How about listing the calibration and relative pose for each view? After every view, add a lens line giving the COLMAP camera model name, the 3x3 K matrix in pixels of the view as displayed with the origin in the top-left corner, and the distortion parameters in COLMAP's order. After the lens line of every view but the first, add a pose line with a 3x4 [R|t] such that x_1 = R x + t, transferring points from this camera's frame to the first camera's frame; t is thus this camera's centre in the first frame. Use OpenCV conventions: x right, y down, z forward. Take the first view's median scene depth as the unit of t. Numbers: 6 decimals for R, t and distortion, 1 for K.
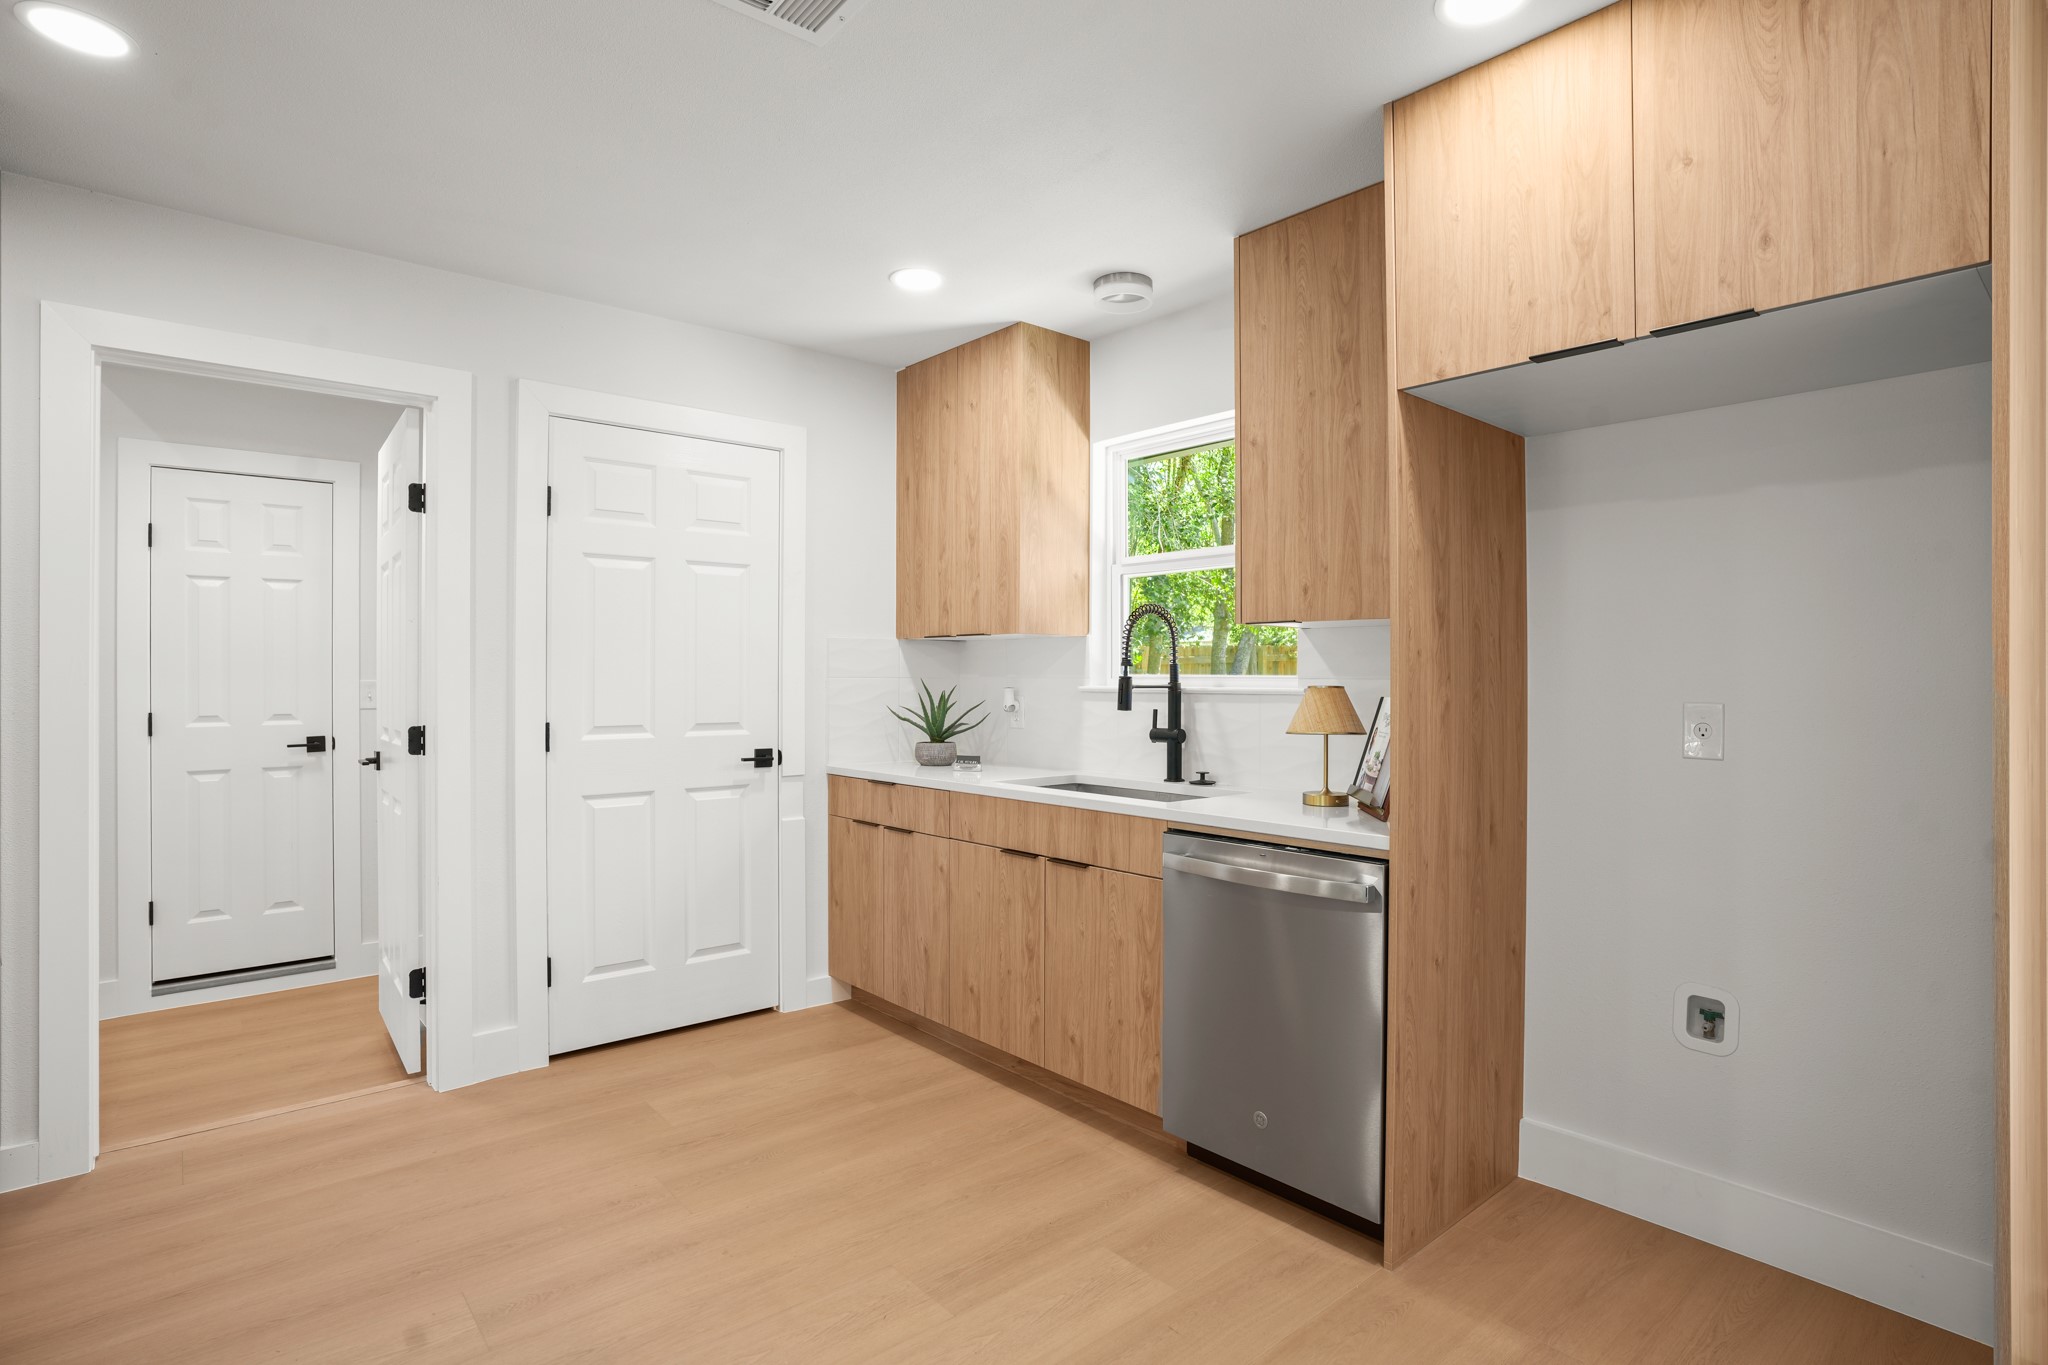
lens RADIAL K [[1085.1, 0, 1022.5], [0, 1085.1, 667.5], [0, 0, 1]] dist [-0.002369, 0.000167]
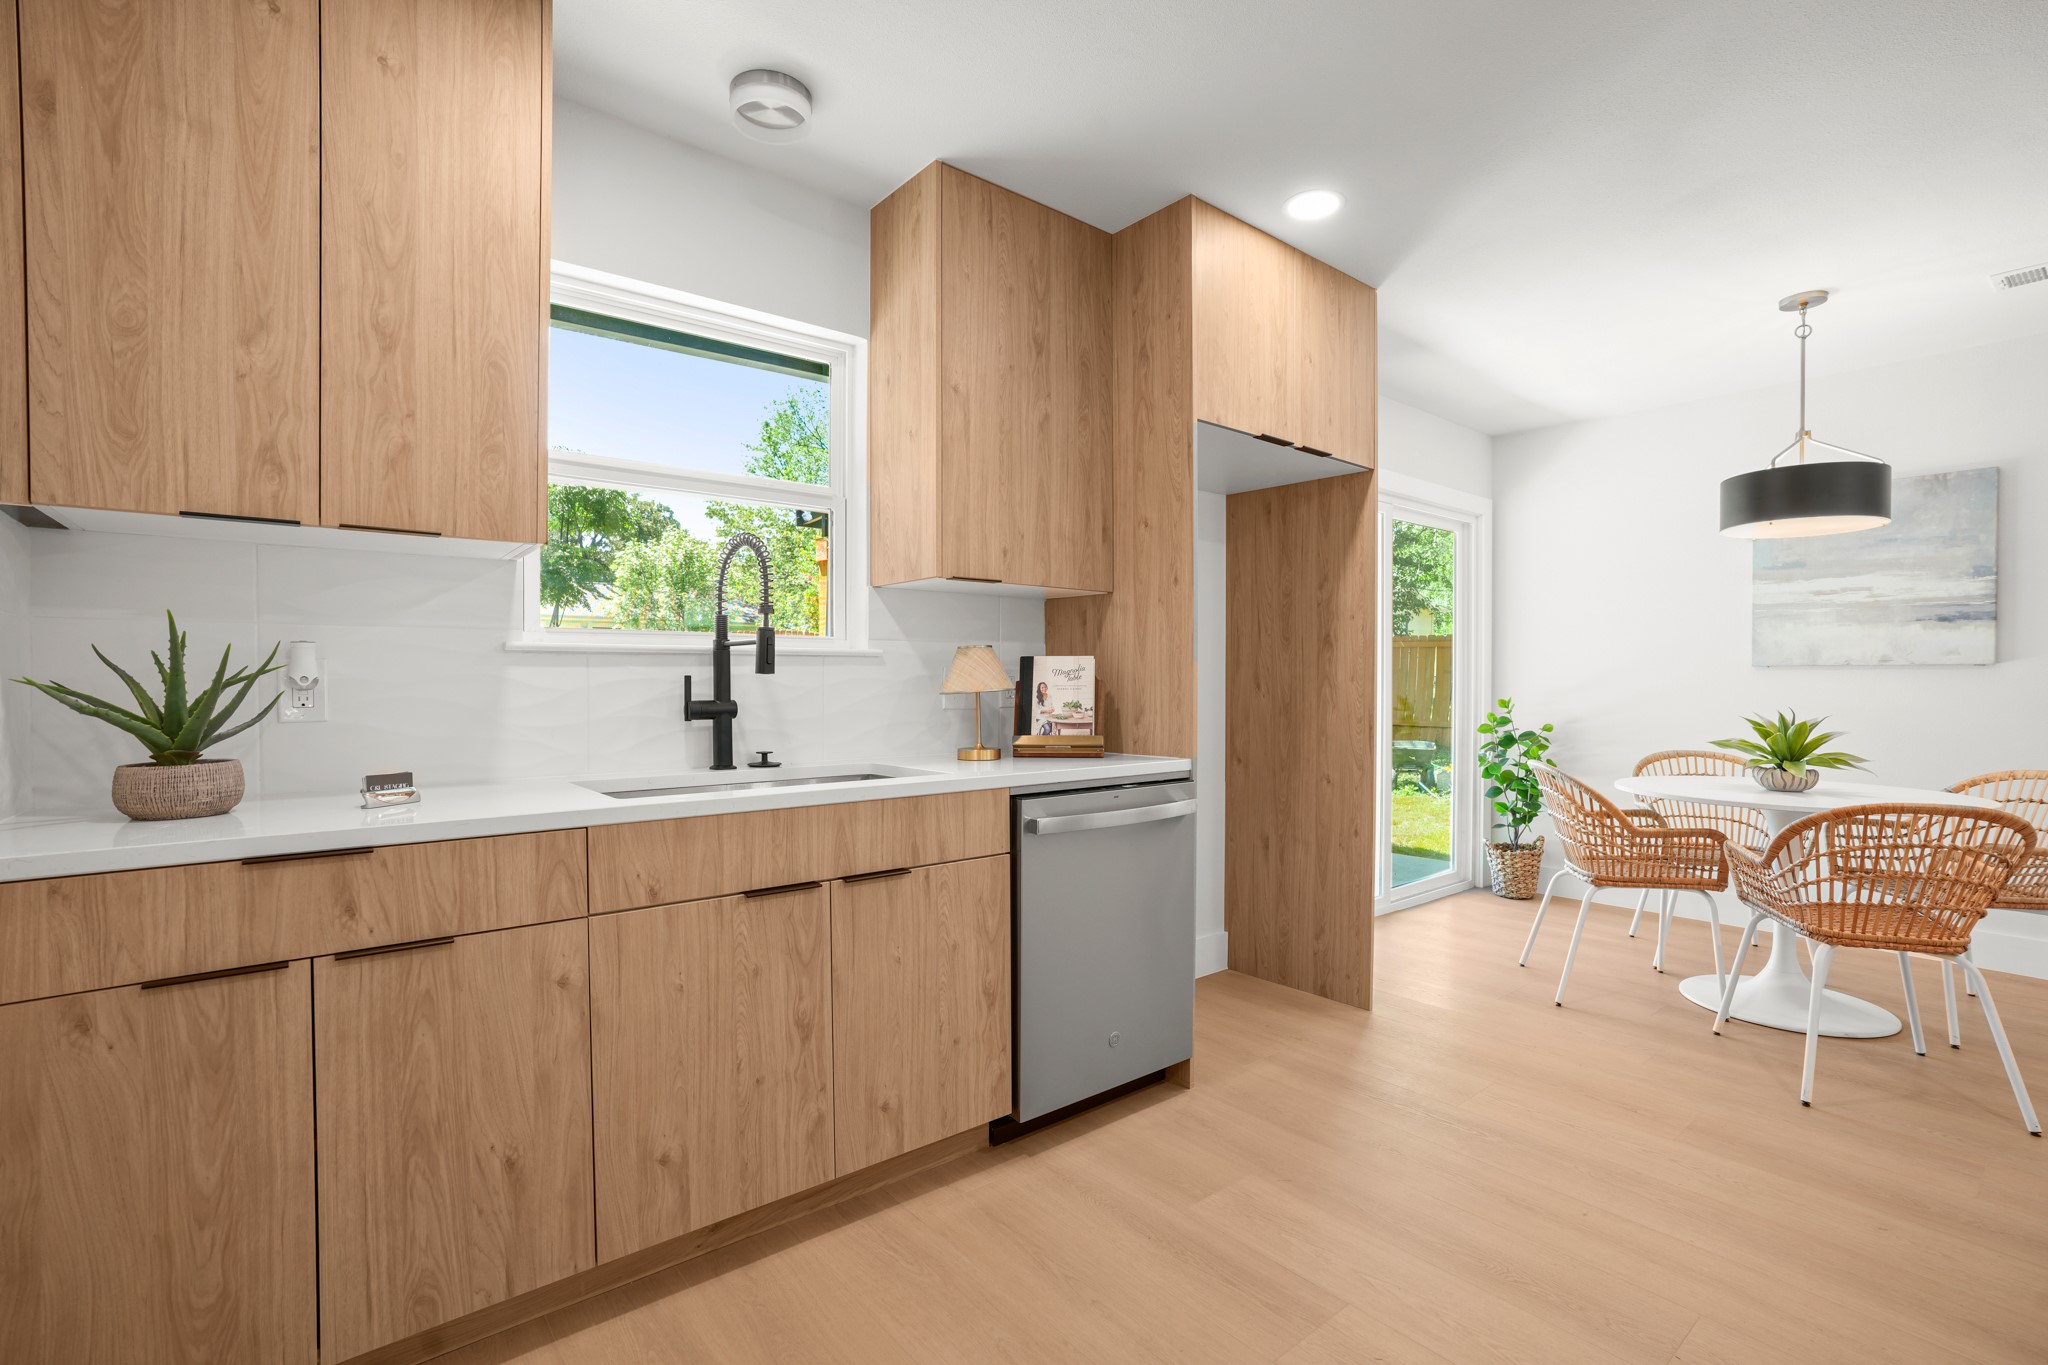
lens RADIAL K [[975.6, 0, 1032.3], [0, 975.6, 682.4], [0, 0, 1]] dist [-0.013944, 0.006149]
pose [[-0.008506, -0.007247, 0.999938, -0.595113], [-0.008188, 0.999941, 0.007177, 0.040752], [-0.999930, -0.008127, -0.008565, 0.859738]]
